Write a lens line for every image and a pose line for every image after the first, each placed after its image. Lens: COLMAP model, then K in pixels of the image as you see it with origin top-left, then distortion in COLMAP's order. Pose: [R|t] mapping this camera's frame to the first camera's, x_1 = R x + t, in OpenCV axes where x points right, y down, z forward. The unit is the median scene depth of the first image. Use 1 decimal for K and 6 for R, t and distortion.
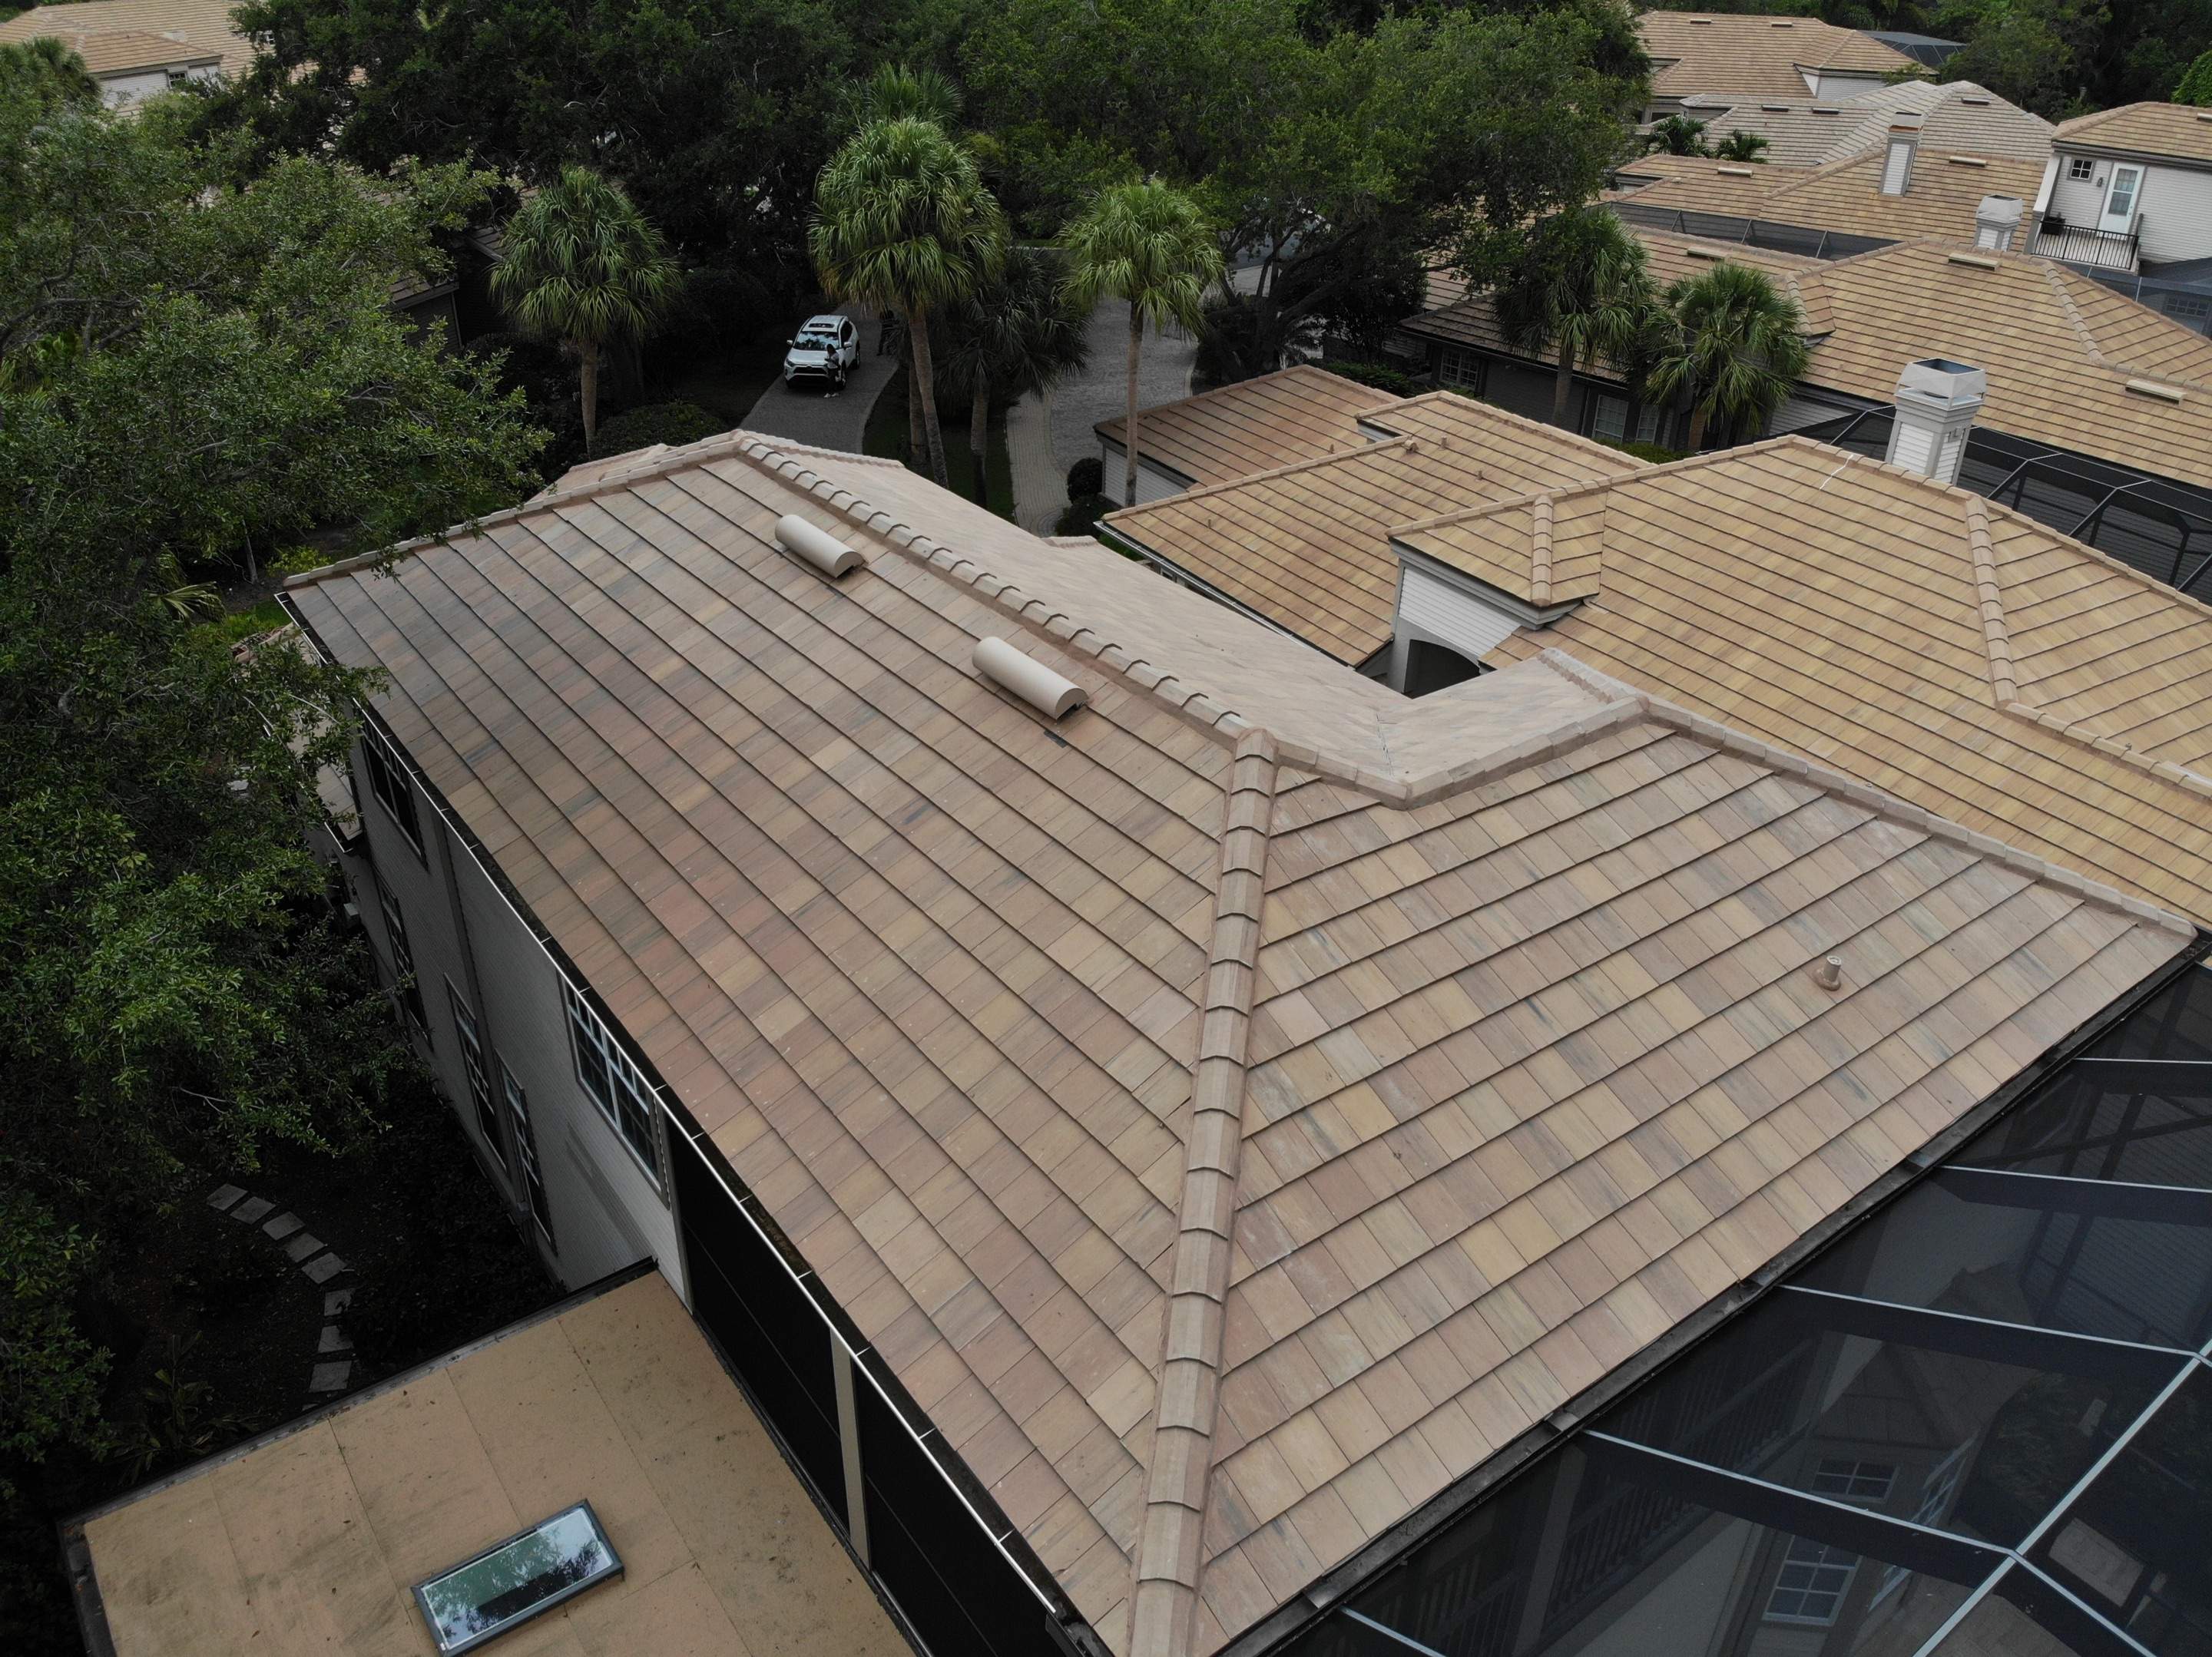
lens RADIAL K [[1574.0, 0, 1095.6], [0, 1574.0, 796.9], [0, 0, 1]] dist [0.136832, -0.280747]
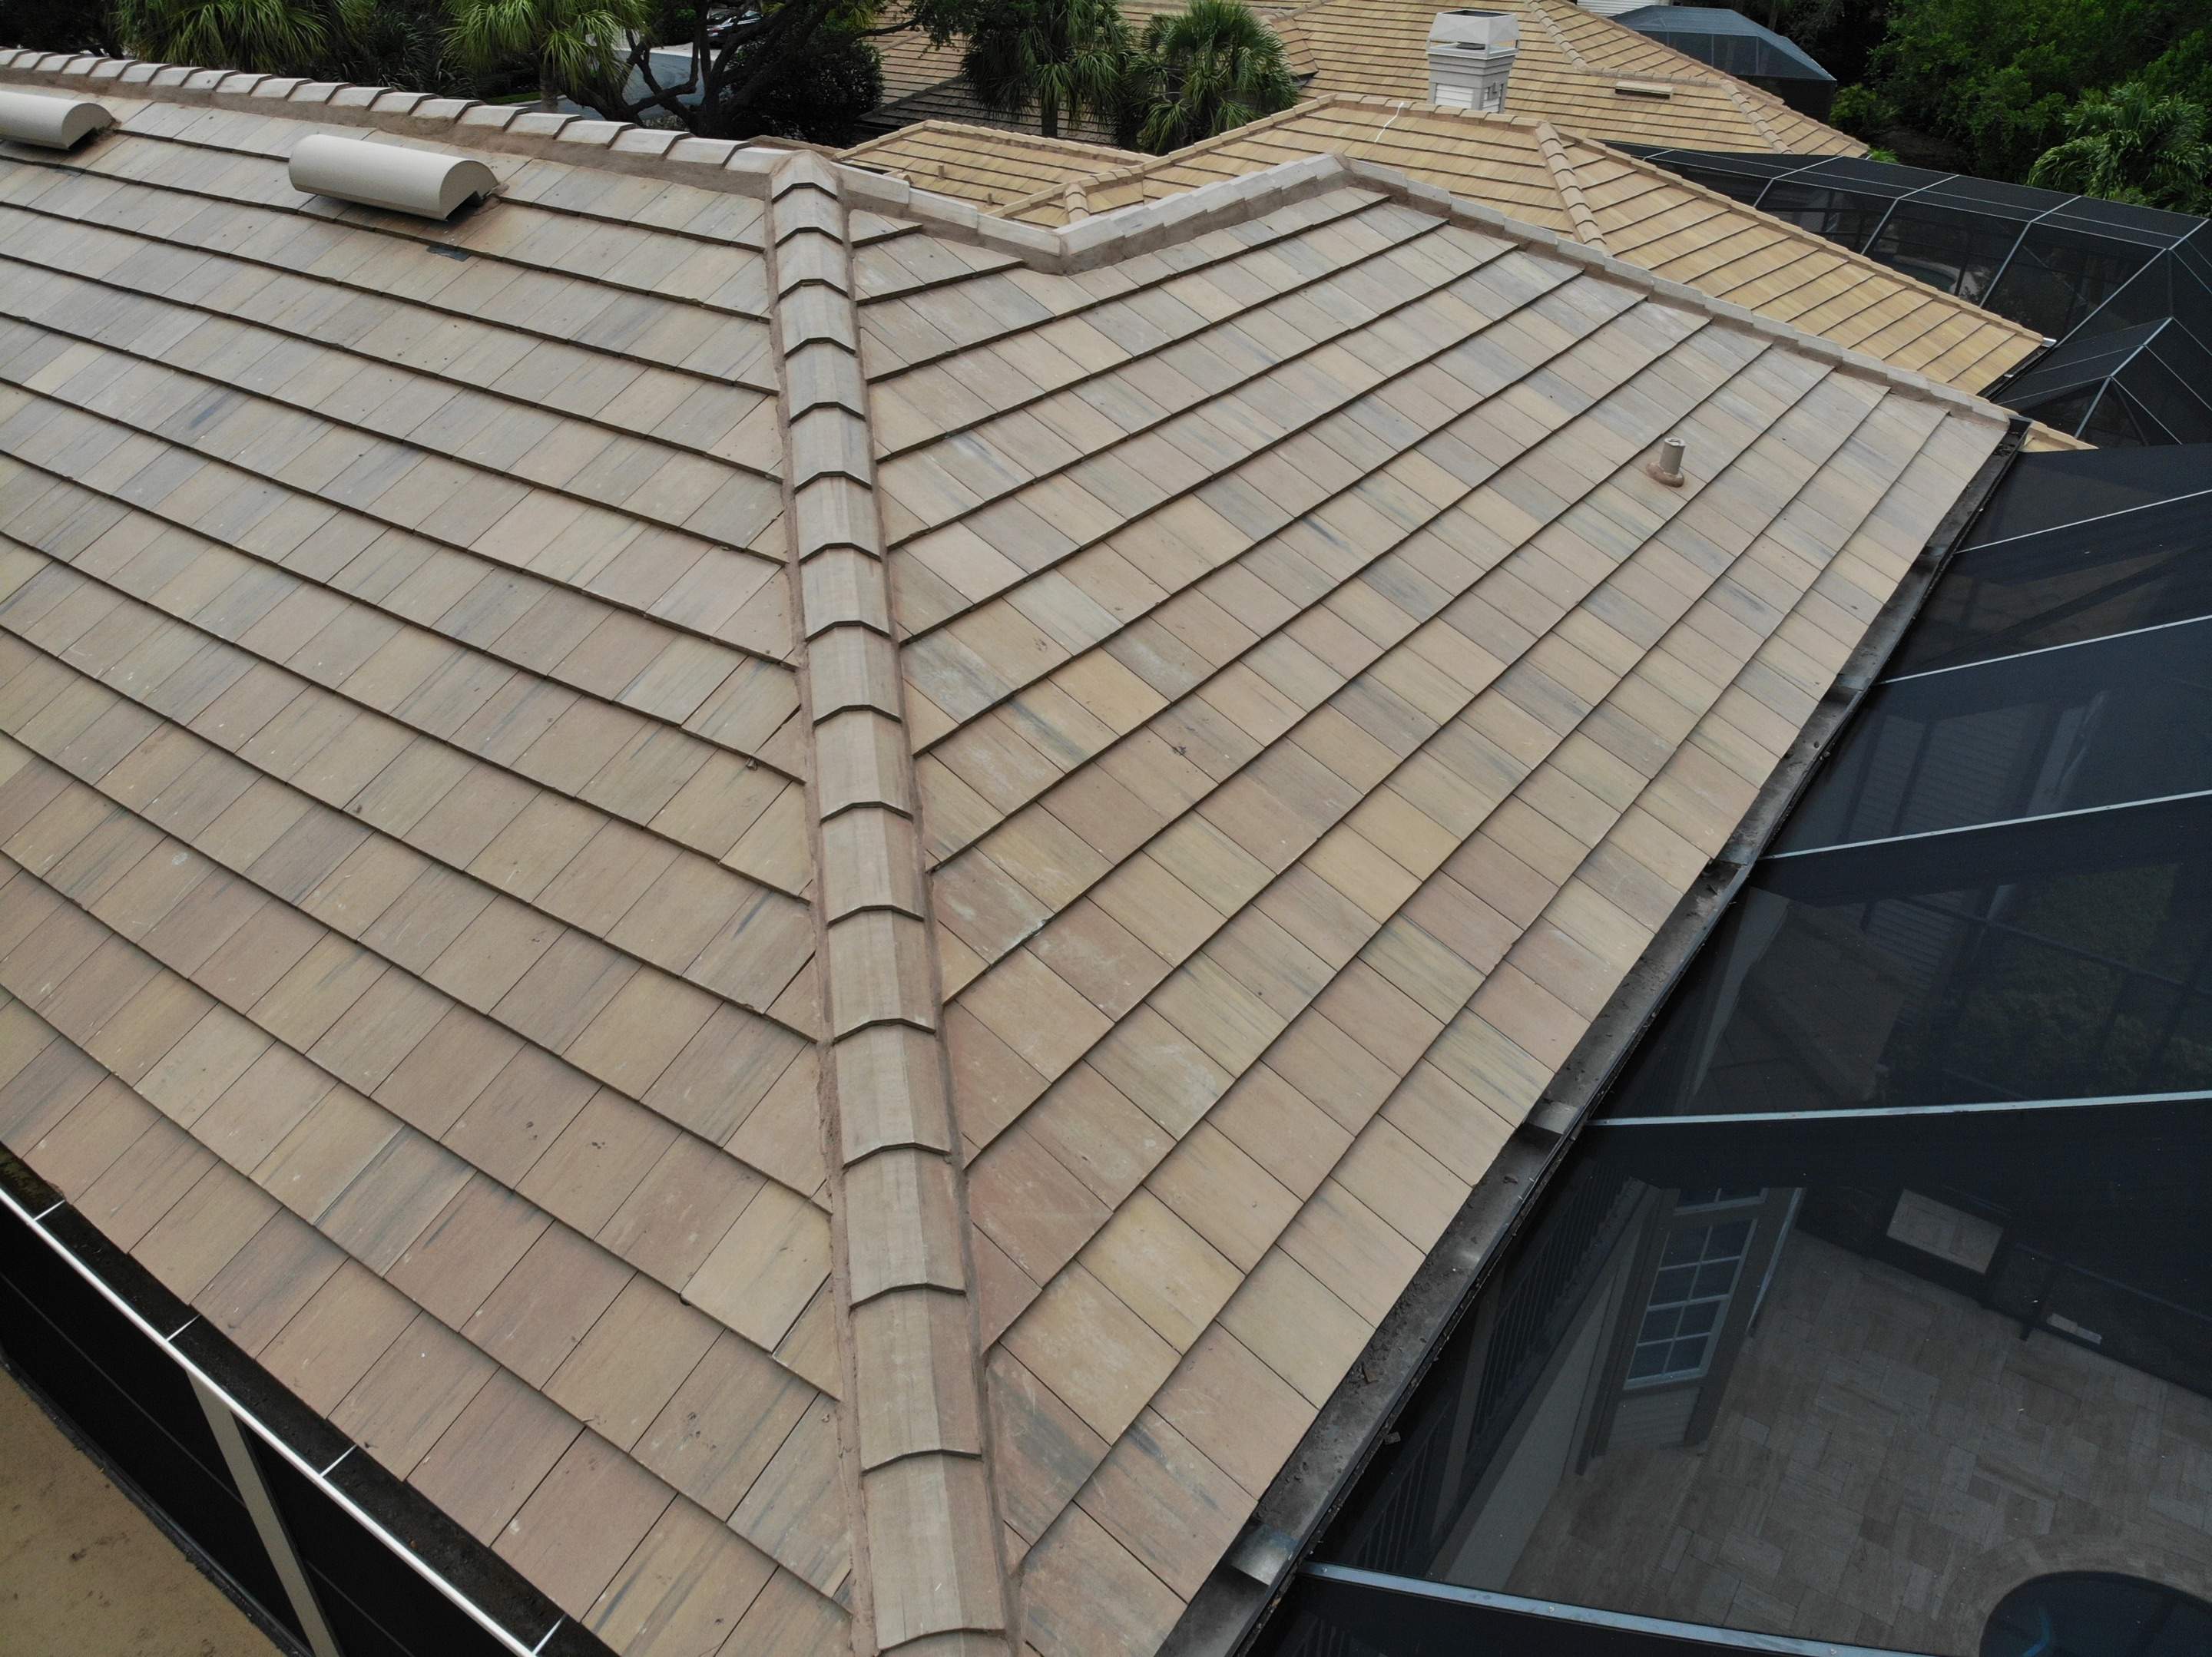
lens RADIAL K [[1586.8, 0, 1104.8], [0, 1586.8, 795.0], [0, 0, 1]] dist [0.177223, -0.402612]
pose [[0.944385, -0.171413, 0.280633, 0.001619], [0.159636, 0.985068, 0.064482, 0.126731], [-0.287496, -0.016097, 0.957647, 0.293966]]
